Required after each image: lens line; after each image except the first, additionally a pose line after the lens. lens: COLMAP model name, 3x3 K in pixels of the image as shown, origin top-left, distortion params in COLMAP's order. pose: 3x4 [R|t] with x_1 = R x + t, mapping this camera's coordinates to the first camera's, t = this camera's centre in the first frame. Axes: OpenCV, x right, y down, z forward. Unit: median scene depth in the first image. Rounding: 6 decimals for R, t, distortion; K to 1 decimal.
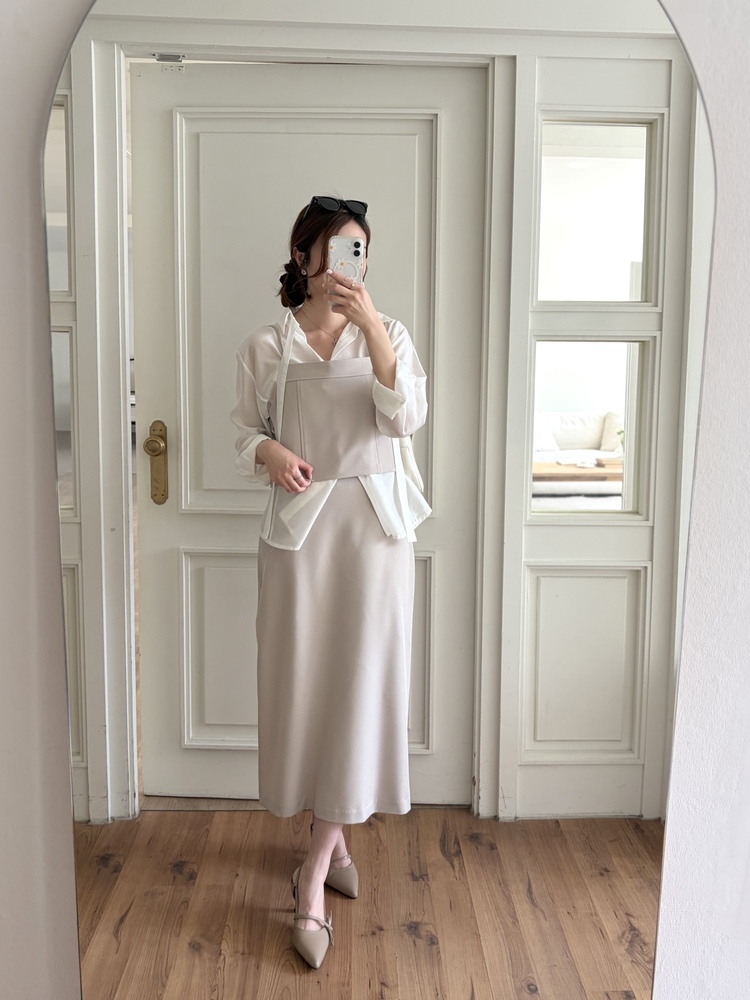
lens RADIAL K [[948.4, 0, 412.9], [0, 948.4, 441.0], [0, 0, 1]] dist [-0.002323, 0.006926]
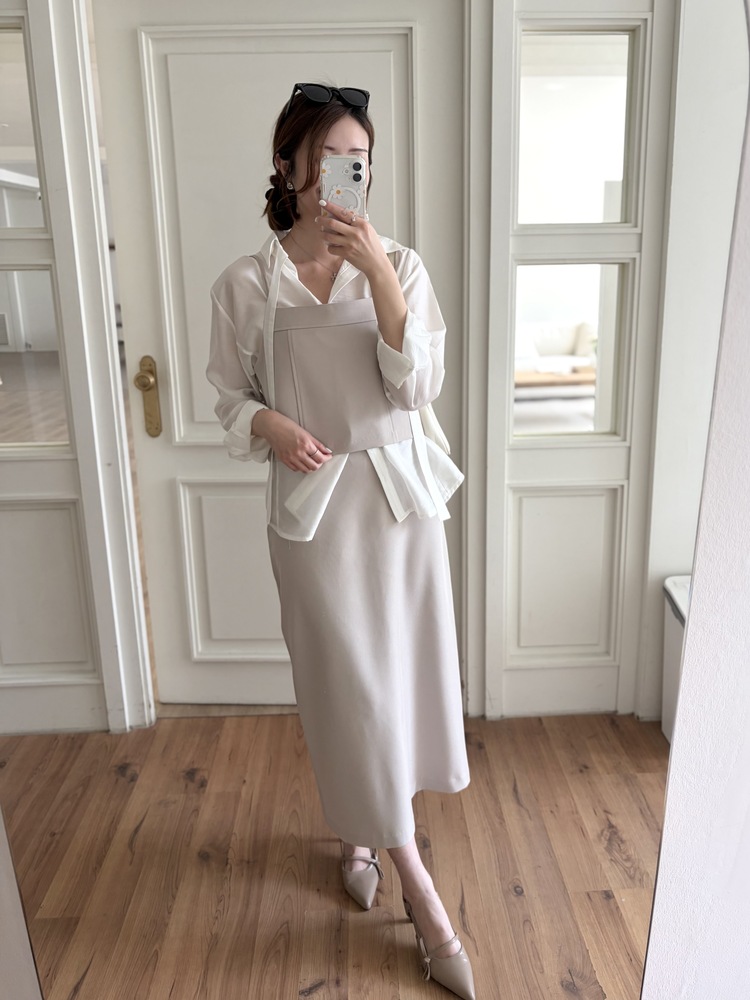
lens RADIAL K [[807.5, 0, 415.1], [0, 807.5, 464.6], [0, 0, 1]] dist [-0.052261, 0.115740]
pose [[0.999636, -0.026973, 0.000225, 0.017092], [0.026652, 0.988958, 0.145782, -0.025655], [-0.004155, -0.145723, 0.989317, 0.134081]]
